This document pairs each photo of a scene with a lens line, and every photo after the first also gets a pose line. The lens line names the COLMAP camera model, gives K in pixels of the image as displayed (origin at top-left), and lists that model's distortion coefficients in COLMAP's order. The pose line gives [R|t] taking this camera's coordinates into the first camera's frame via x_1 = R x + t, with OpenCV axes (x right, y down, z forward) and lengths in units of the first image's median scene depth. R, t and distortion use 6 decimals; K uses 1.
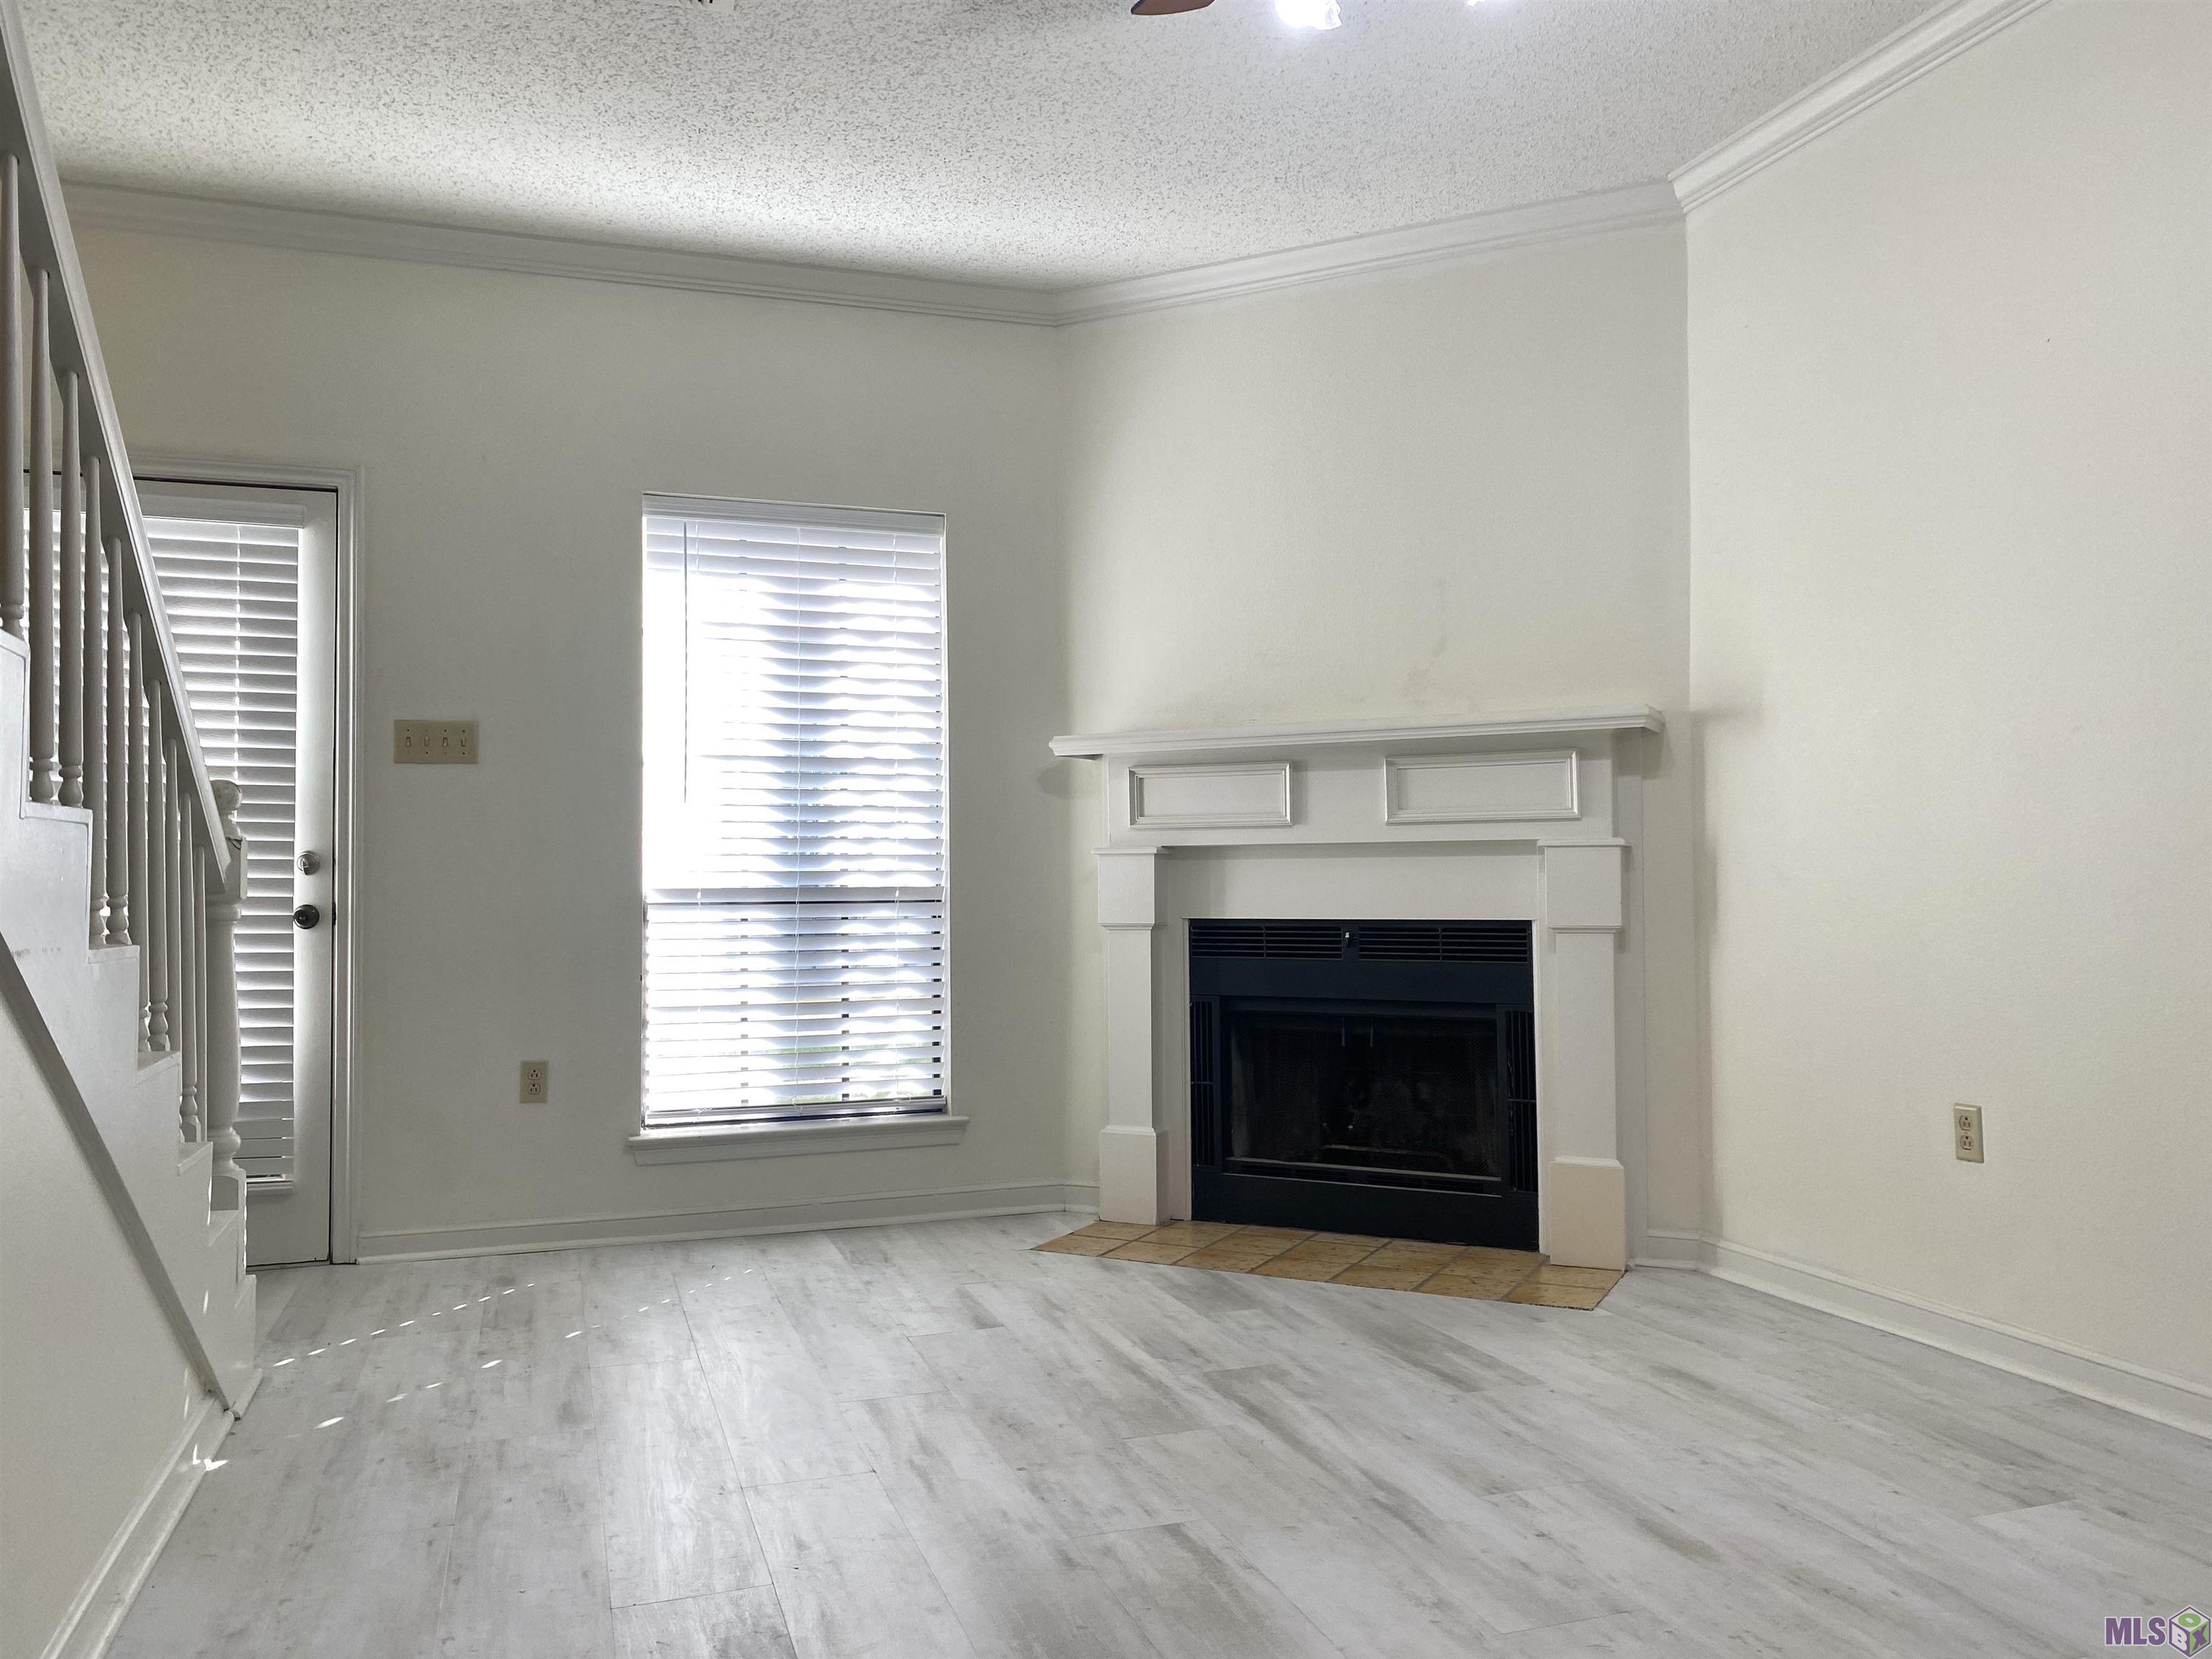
lens RADIAL K [[1703.3, 0, 1110.4], [0, 1703.3, 836.4], [0, 0, 1]] dist [0.069458, -0.065257]
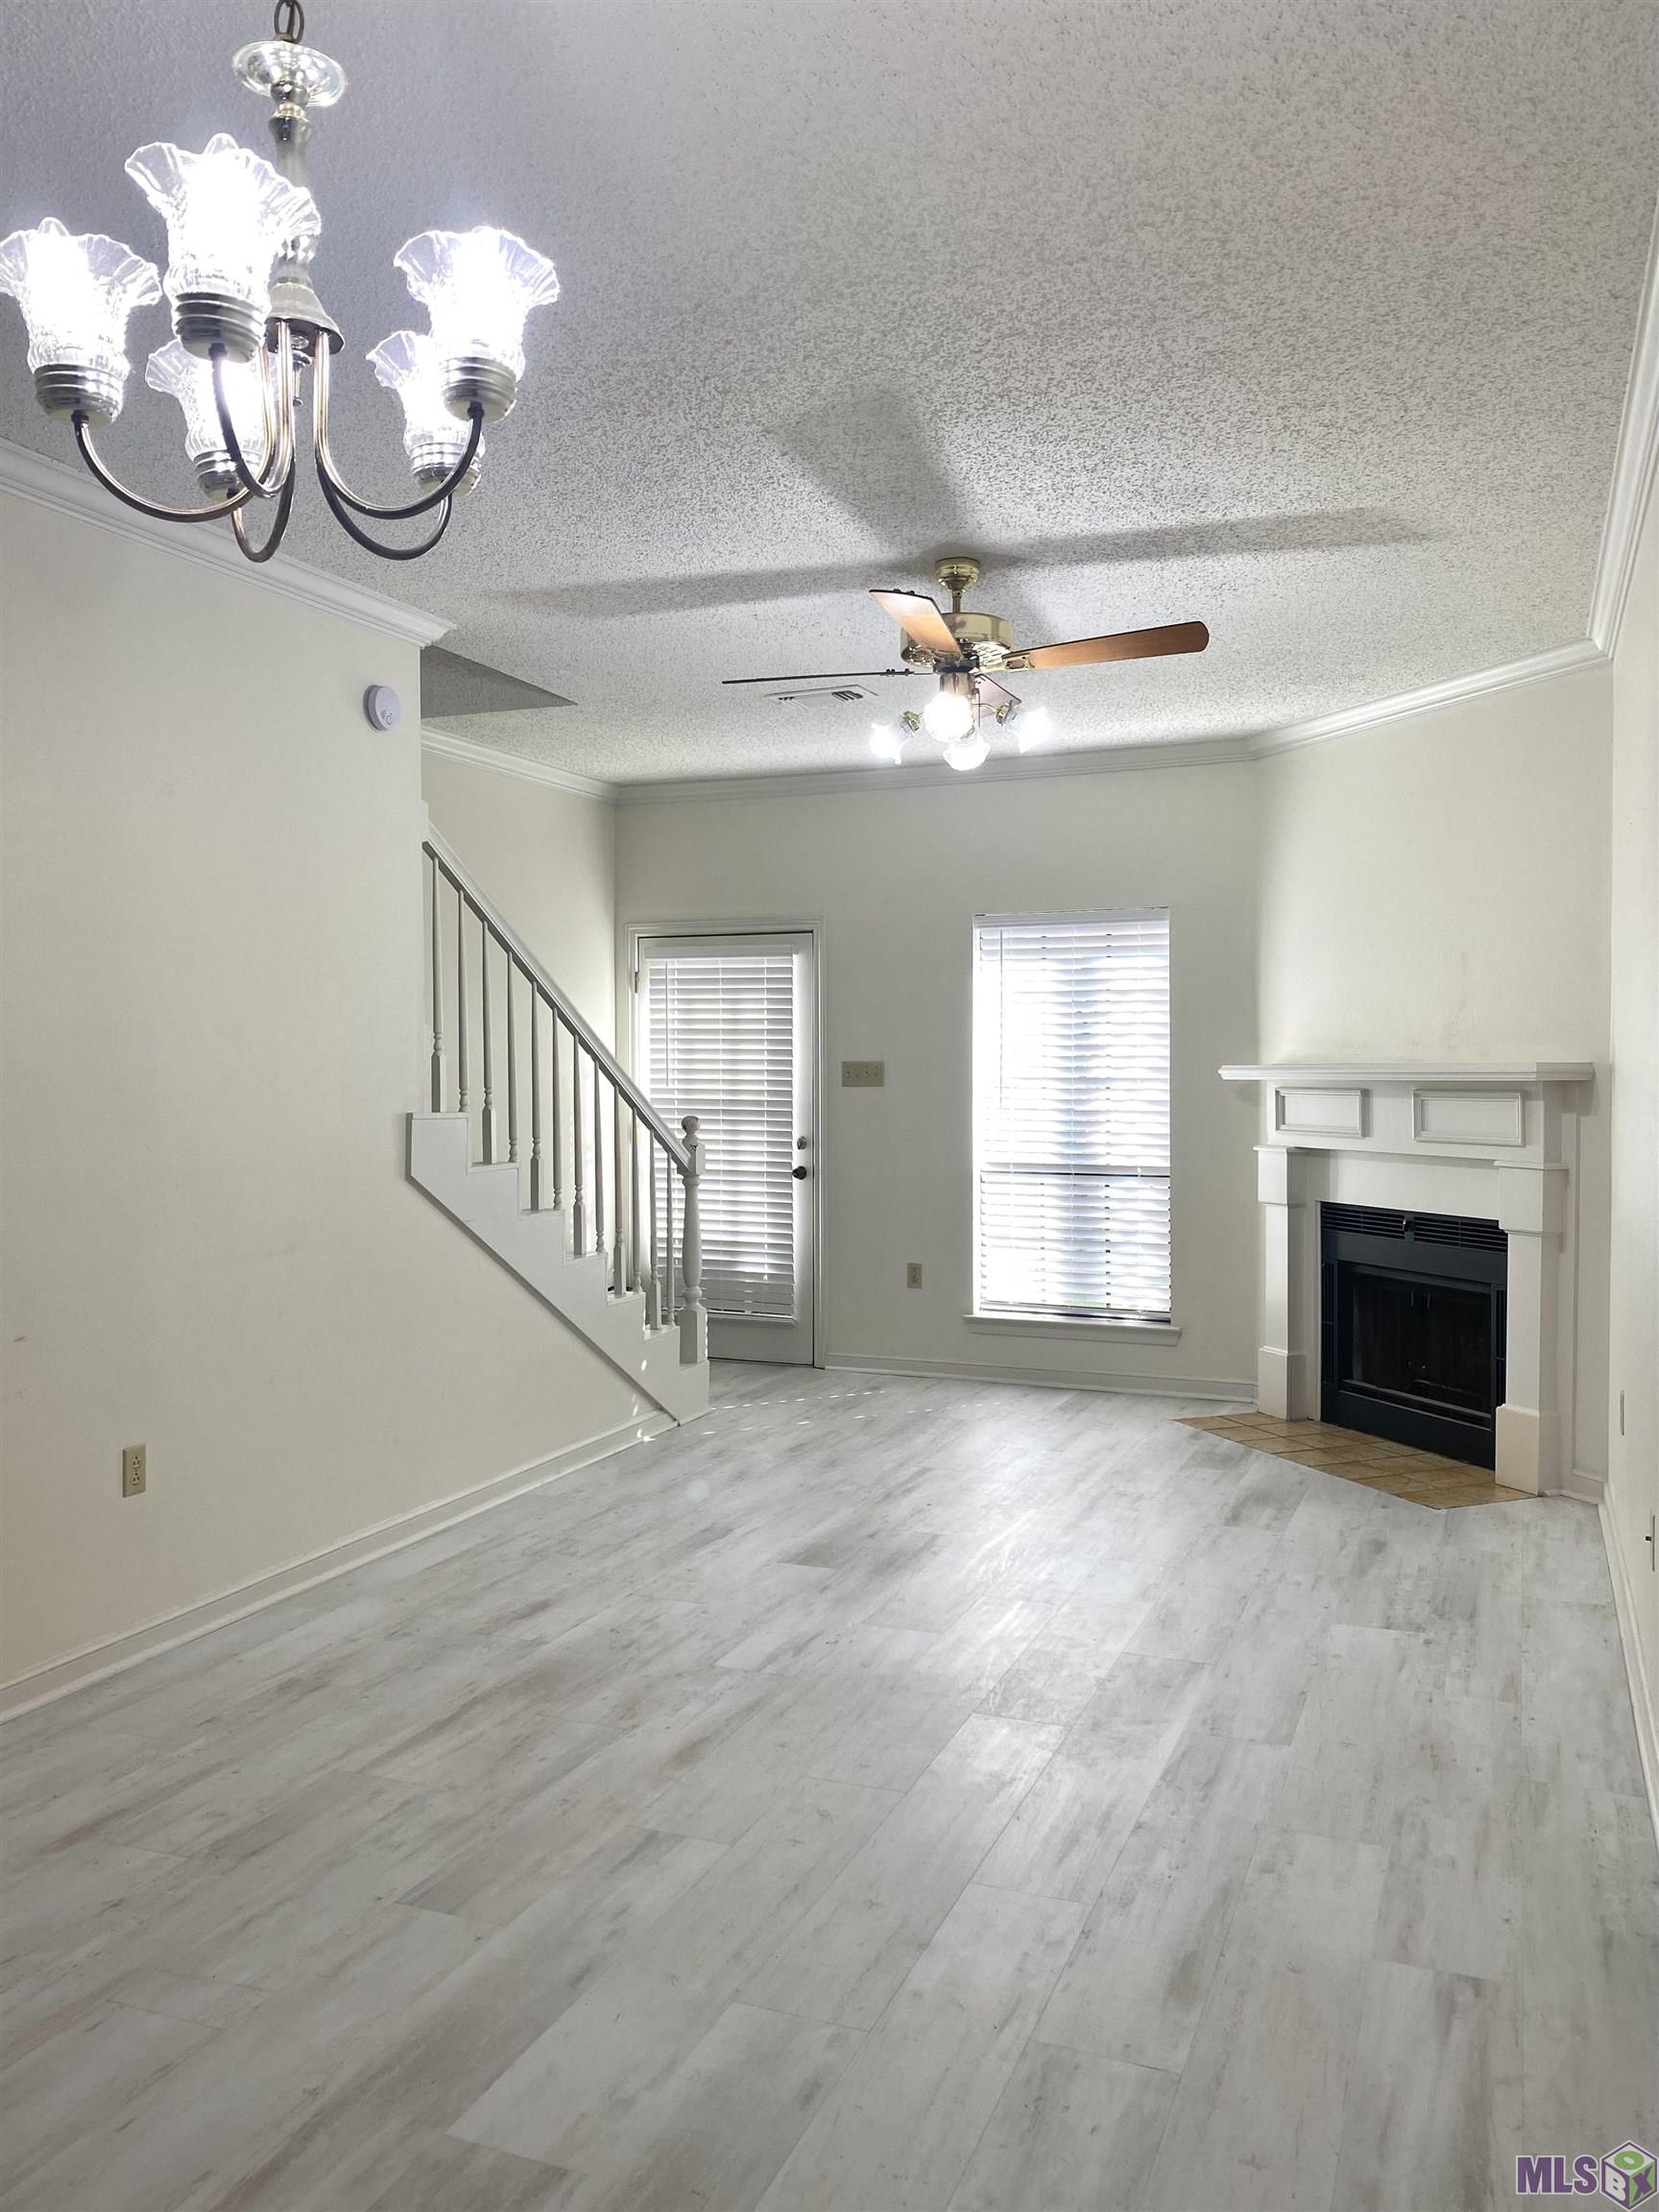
lens RADIAL K [[1703.3, 0, 814.6], [0, 1703.3, 1107.5], [0, 0, 1]] dist [0.069458, -0.065257]
pose [[0.749755, 0.021473, -0.661367, 0.666731], [0.013172, 0.998791, 0.047361, -0.098161], [0.661585, -0.044220, 0.748565, -0.289323]]
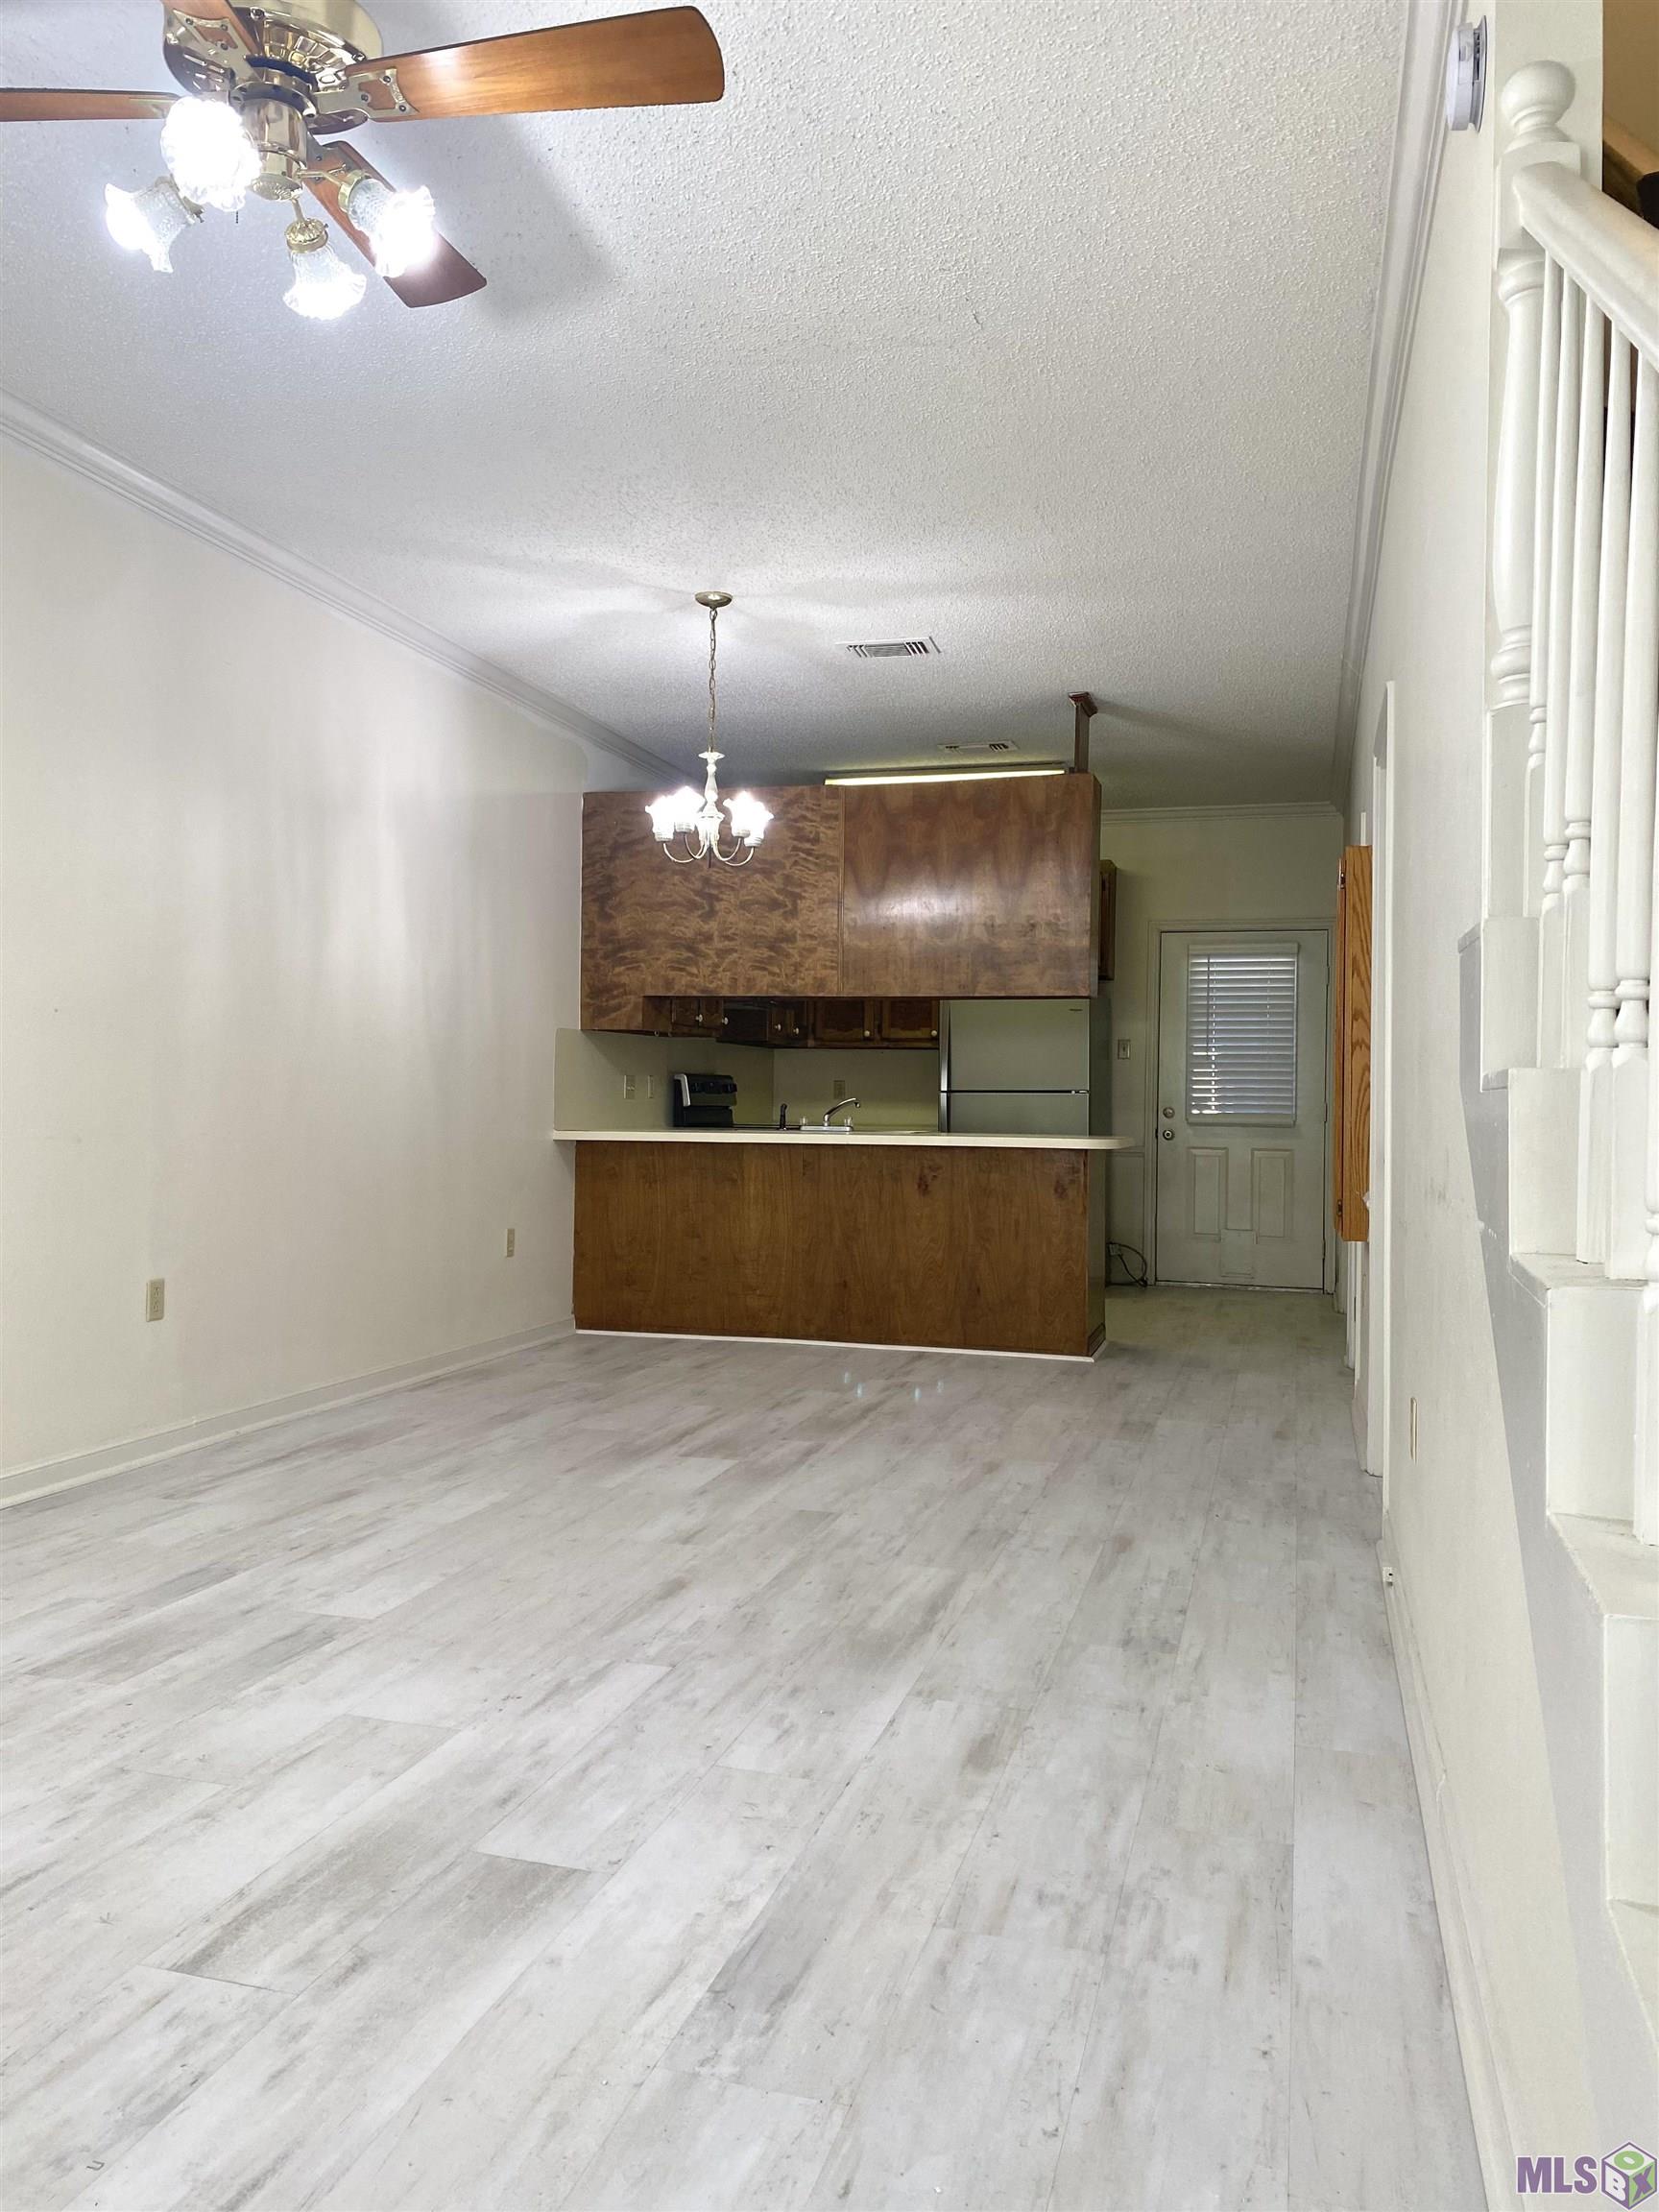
lens RADIAL K [[1703.3, 0, 810.9], [0, 1703.3, 1107.8], [0, 0, 1]] dist [0.069458, -0.065257]
pose [[-0.819953, -0.007261, 0.572385, -0.356348], [-0.021569, 0.999601, -0.018217, 0.011290], [-0.572024, -0.027283, -0.819783, 0.828298]]
